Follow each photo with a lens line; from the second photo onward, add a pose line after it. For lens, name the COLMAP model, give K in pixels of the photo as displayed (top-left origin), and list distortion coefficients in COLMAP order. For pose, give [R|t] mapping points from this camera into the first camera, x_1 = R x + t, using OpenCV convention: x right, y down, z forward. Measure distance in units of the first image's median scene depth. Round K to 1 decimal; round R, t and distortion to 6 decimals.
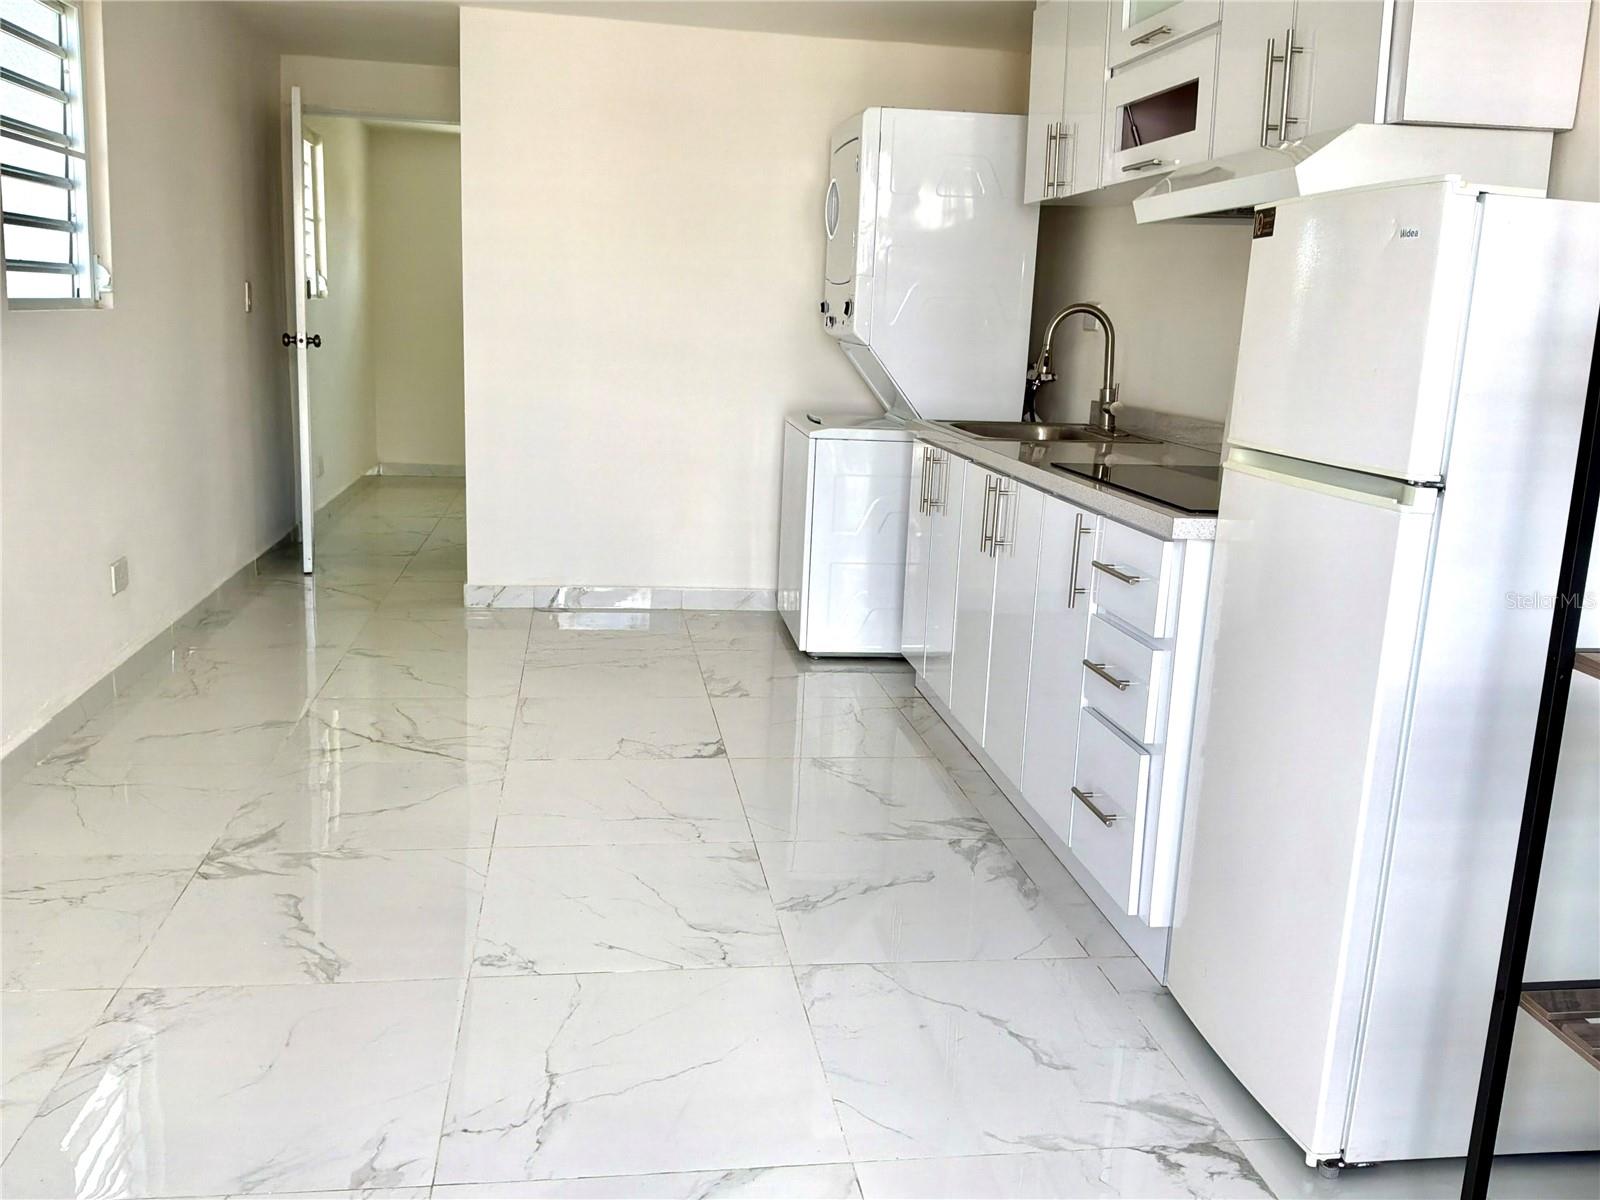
lens RADIAL K [[1329.0, 0, 803.7], [0, 1329.0, 572.3], [0, 0, 1]] dist [0.131586, -0.246847]
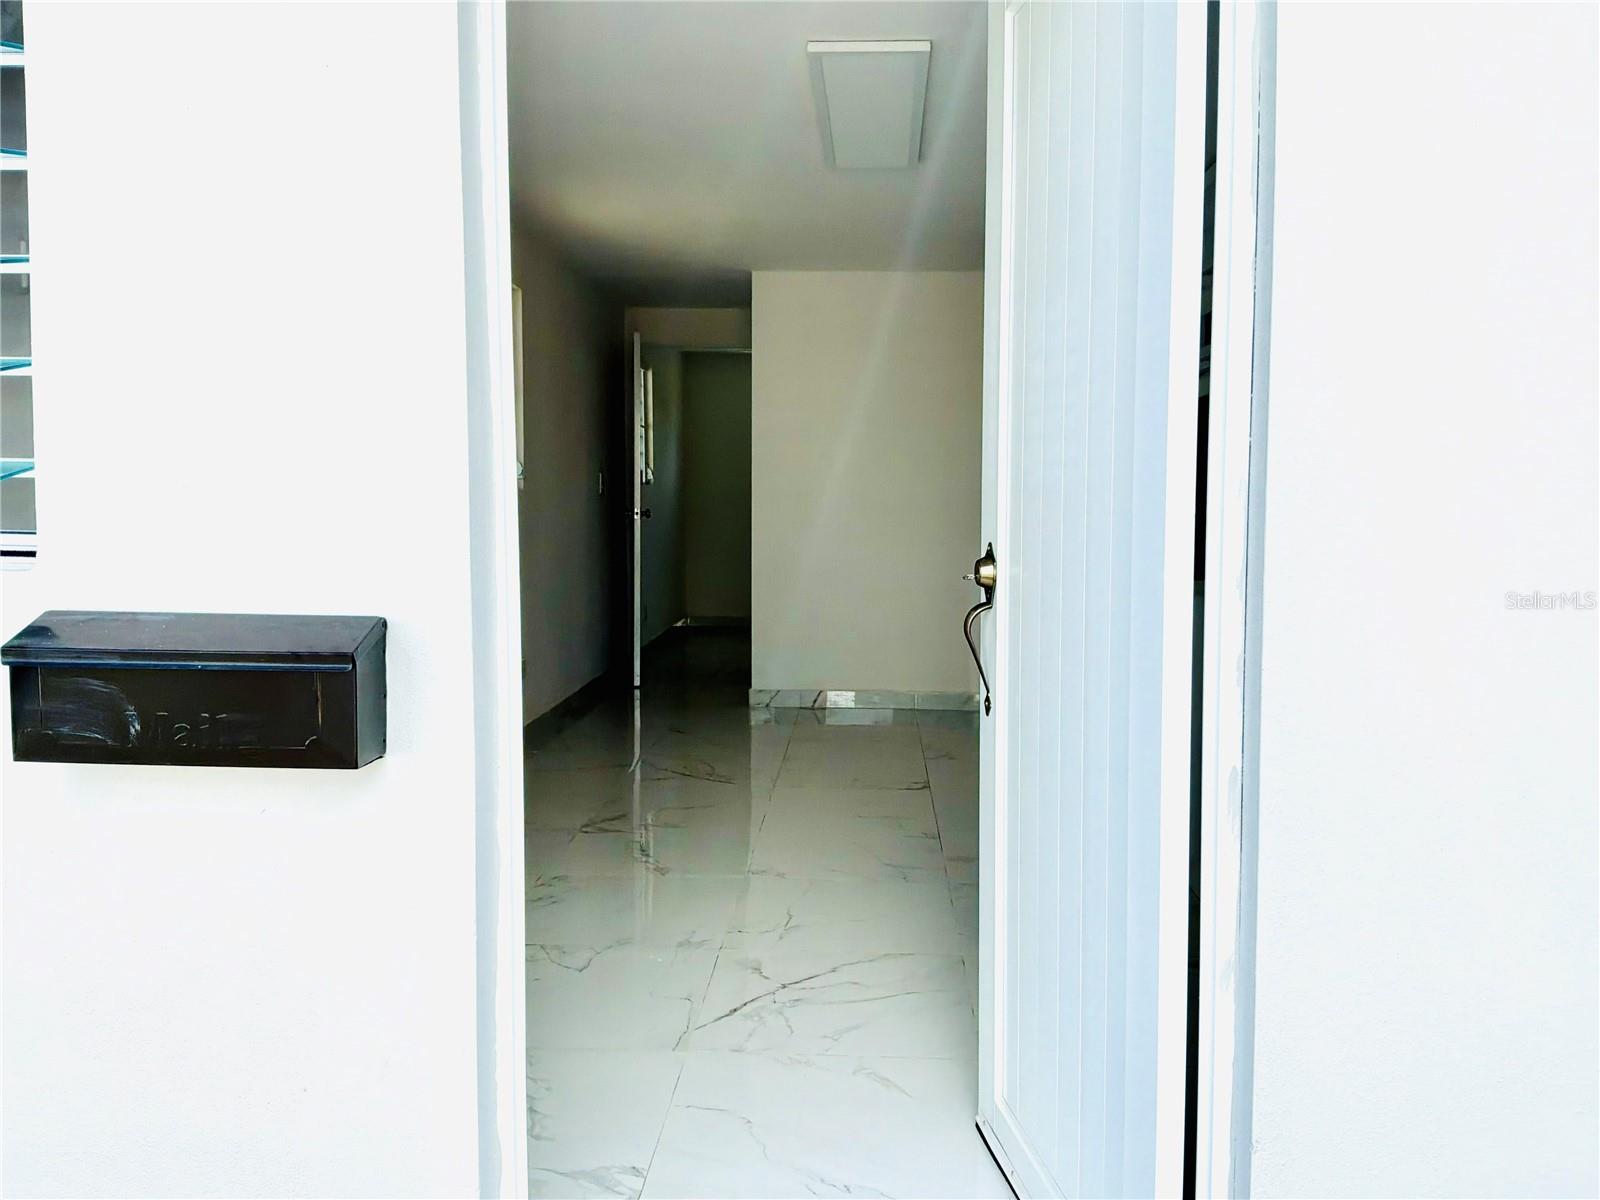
lens RADIAL K [[1329.0, 0, 803.7], [0, 1329.0, 572.3], [0, 0, 1]] dist [0.131586, -0.246847]
pose [[0.976965, -0.026017, -0.211806, 0.103377], [-0.003092, 0.990710, -0.135954, 0.096346], [0.213375, 0.133477, 0.967809, -0.354599]]
